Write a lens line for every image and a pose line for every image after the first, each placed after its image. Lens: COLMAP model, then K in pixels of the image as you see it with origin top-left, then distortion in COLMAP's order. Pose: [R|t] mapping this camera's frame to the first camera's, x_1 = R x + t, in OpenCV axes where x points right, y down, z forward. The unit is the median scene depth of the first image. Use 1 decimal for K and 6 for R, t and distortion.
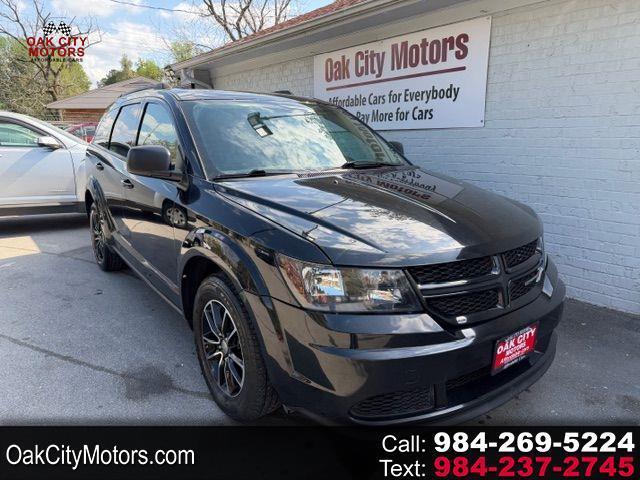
lens RADIAL K [[502.0, 0, 315.8], [0, 502.0, 235.9], [0, 0, 1]] dist [0.040095, -0.077610]
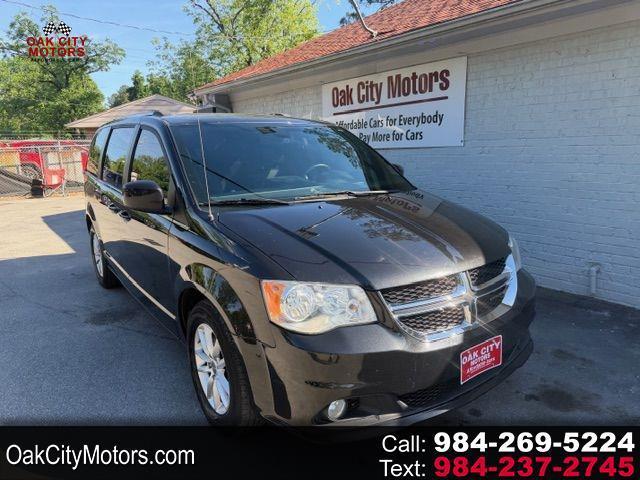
lens RADIAL K [[526.7, 0, 313.1], [0, 526.7, 243.7], [0, 0, 1]] dist [0.023983, -0.040193]
pose [[0.999605, -0.008532, -0.026773, 0.006250], [0.007976, 0.999752, -0.020793, 0.033516], [0.026944, 0.020571, 0.999425, -0.227094]]
